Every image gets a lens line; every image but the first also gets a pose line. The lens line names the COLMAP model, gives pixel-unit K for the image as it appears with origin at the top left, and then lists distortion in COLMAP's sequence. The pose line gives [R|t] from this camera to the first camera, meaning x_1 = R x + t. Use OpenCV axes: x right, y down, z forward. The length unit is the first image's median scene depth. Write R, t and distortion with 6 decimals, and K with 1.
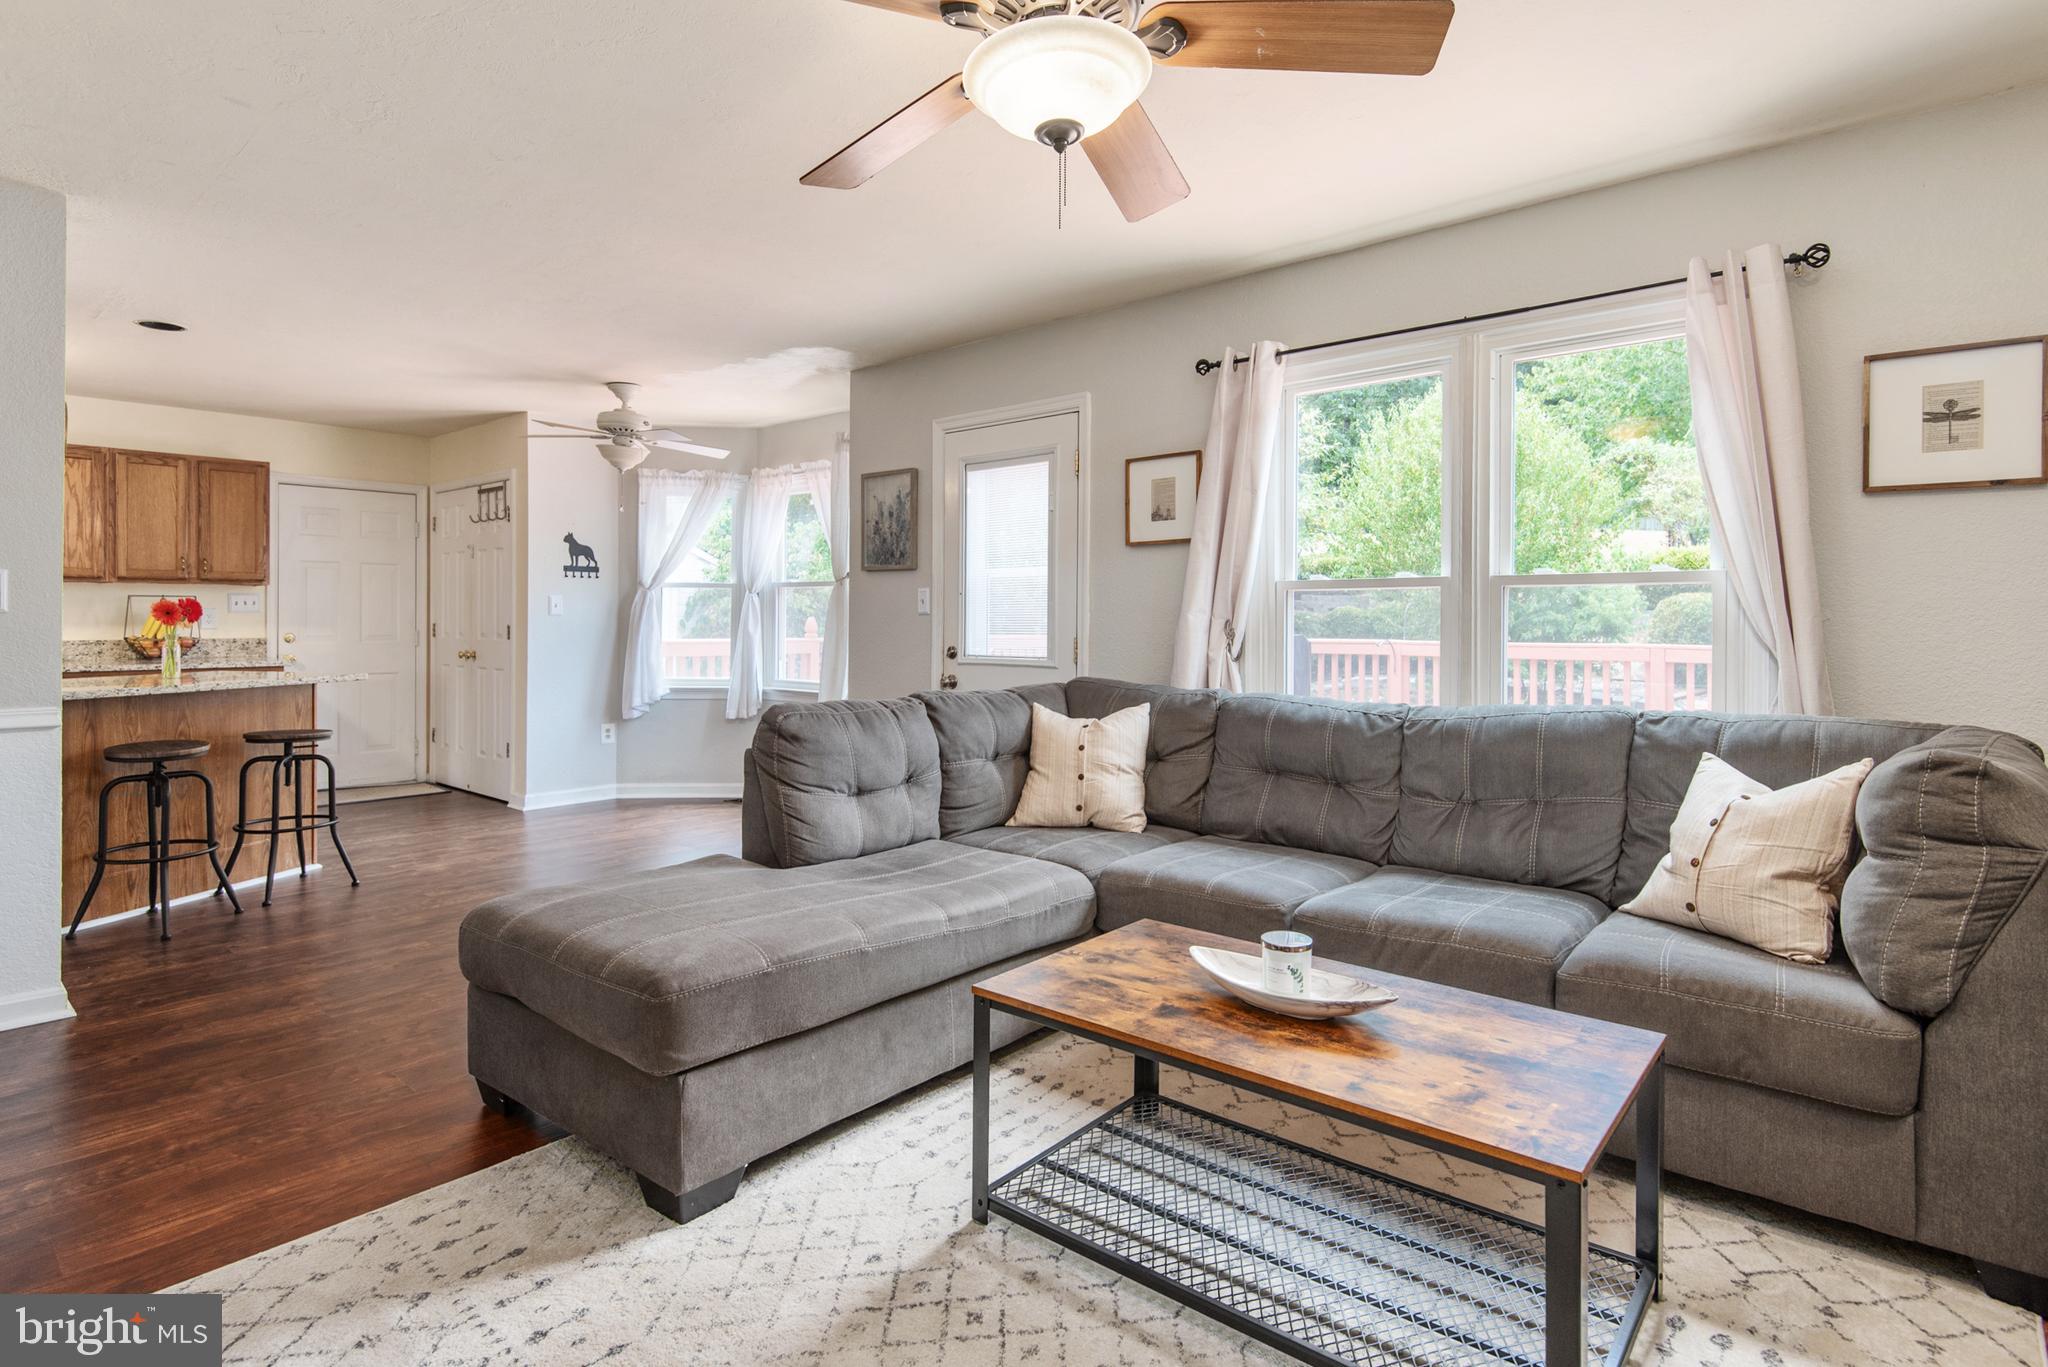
lens RADIAL K [[1084.0, 0, 1046.8], [0, 1084.0, 622.8], [0, 0, 1]] dist [0.018882, -0.015717]
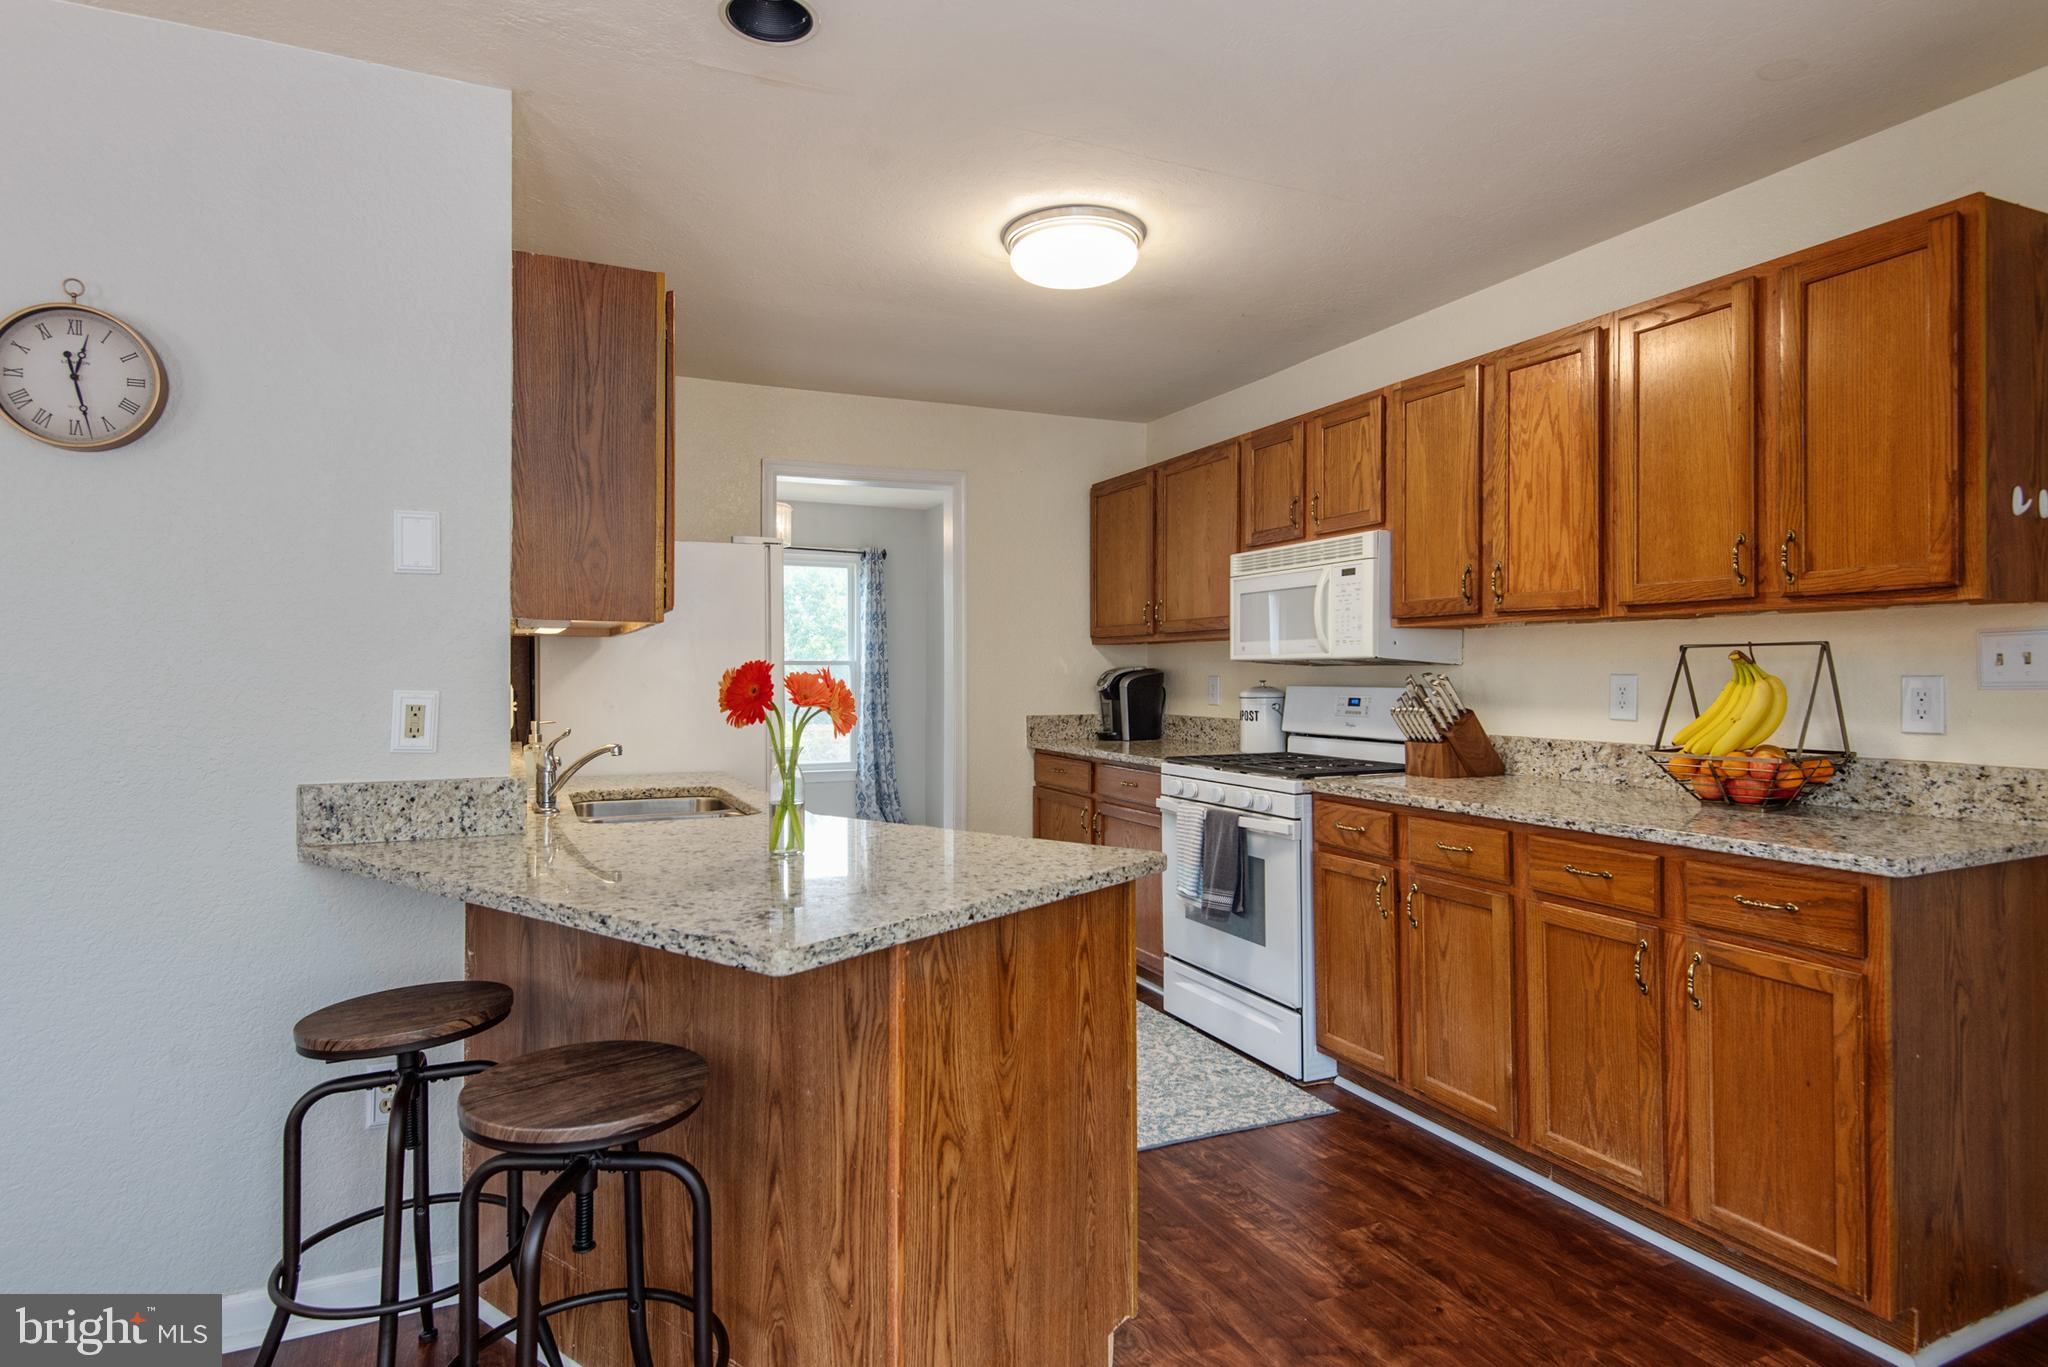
lens RADIAL K [[1099.0, 0, 1018.4], [0, 1099.0, 678.0], [0, 0, 1]] dist [0.033447, -0.018108]
pose [[-0.423667, 0.003505, -0.905811, -0.407816], [-0.001086, 0.999990, 0.004377, -0.016925], [0.905817, 0.002838, -0.423659, 1.127426]]
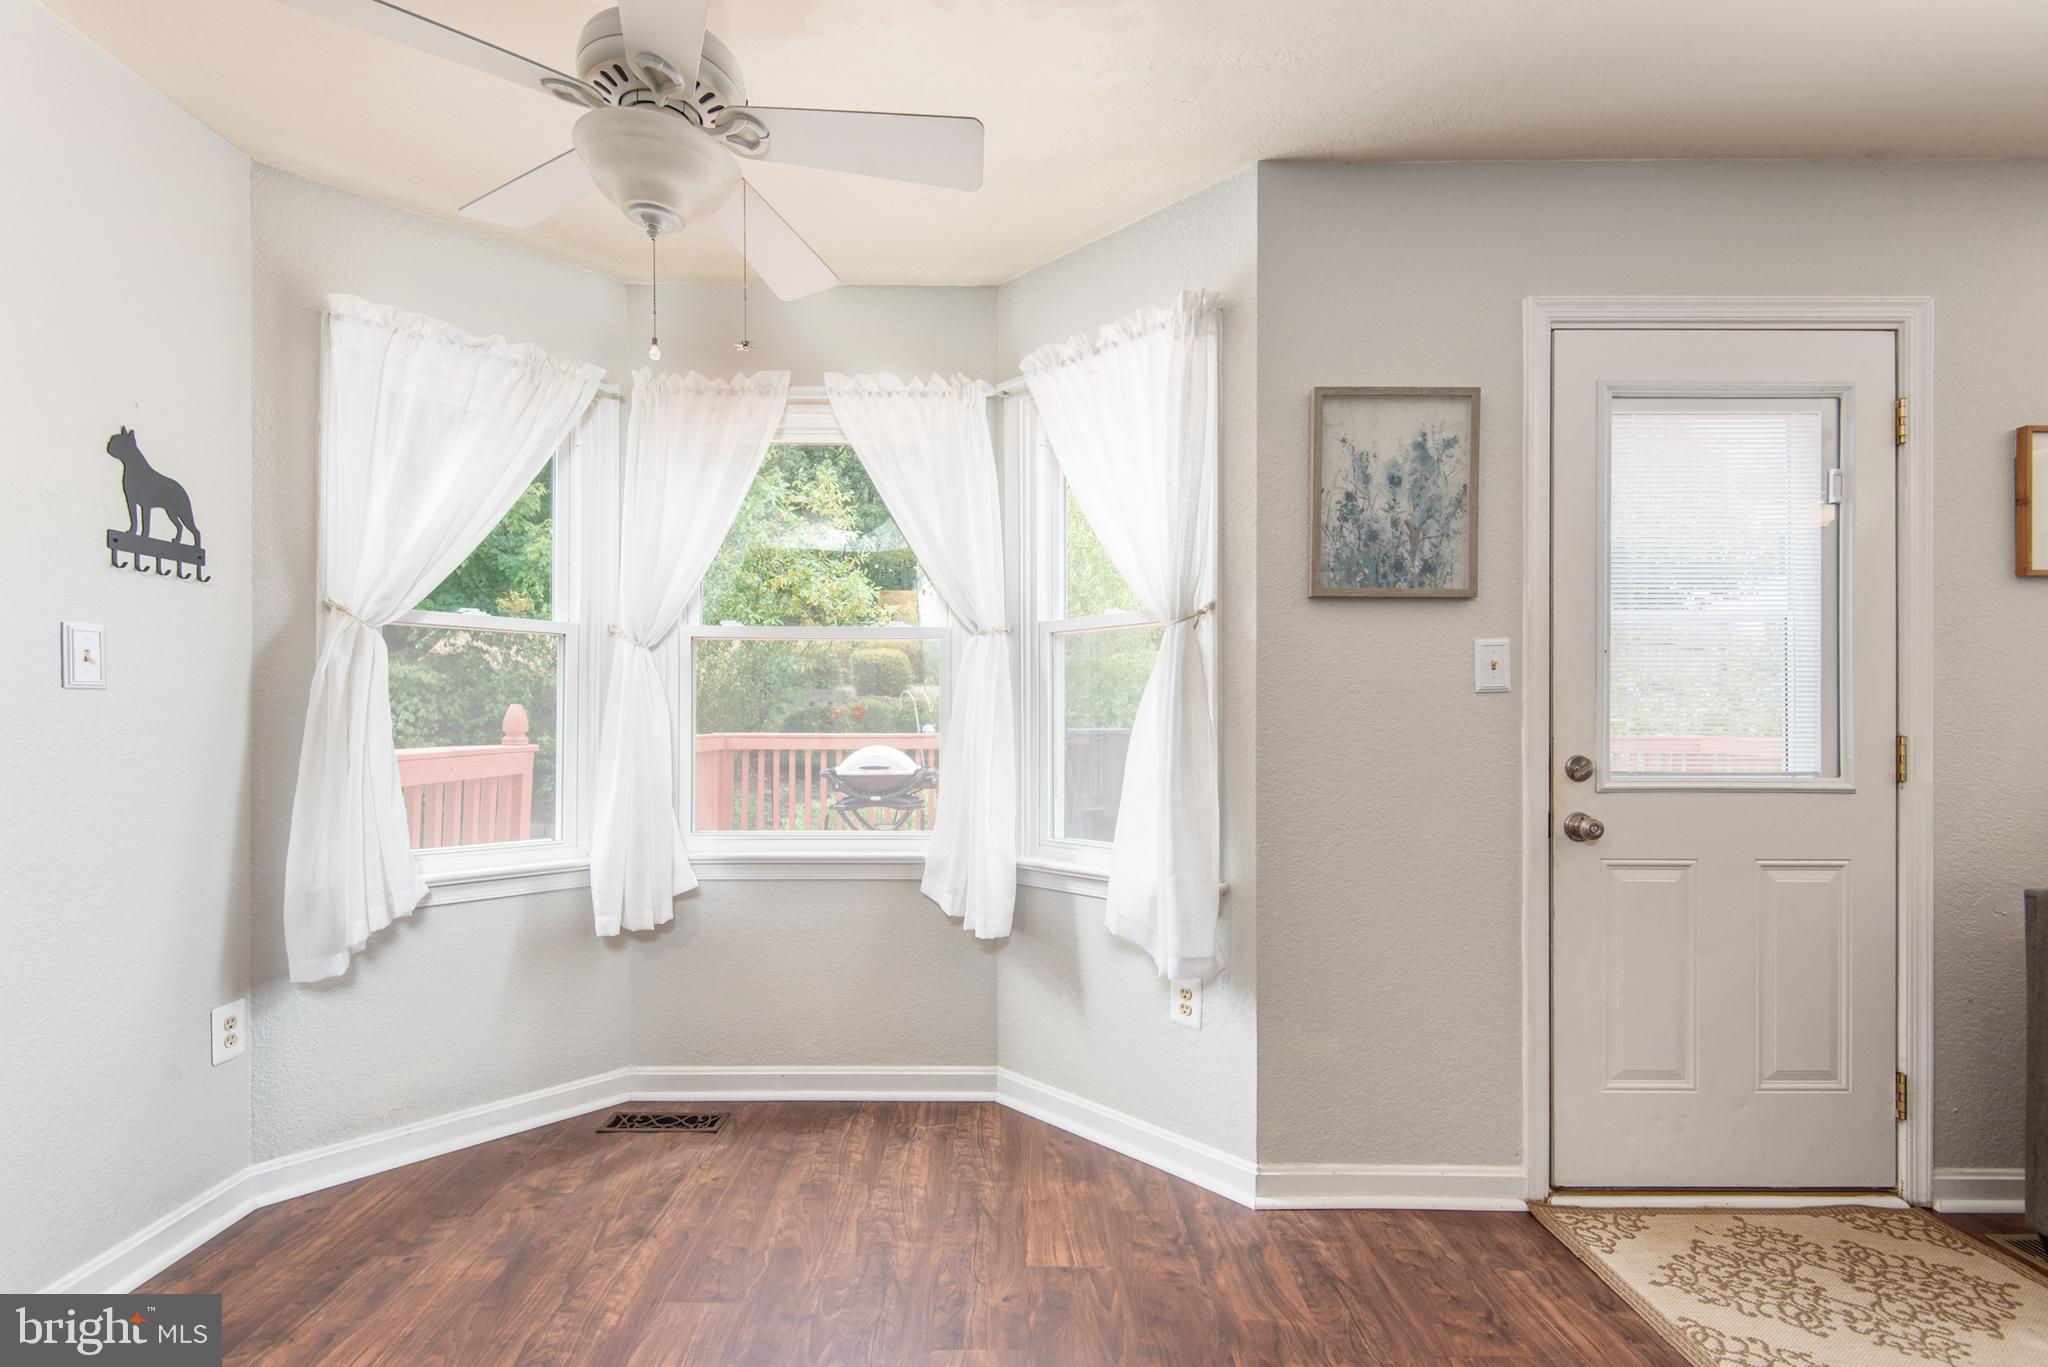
lens RADIAL K [[938.4, 0, 993.3], [0, 938.4, 722.1], [0, 0, 1]] dist [0.021907, -0.011865]
pose [[0.755651, -0.006961, 0.654938, -0.554846], [0.003652, 0.999973, 0.006414, 0.002116], [-0.654964, -0.002455, 0.755656, 0.811842]]
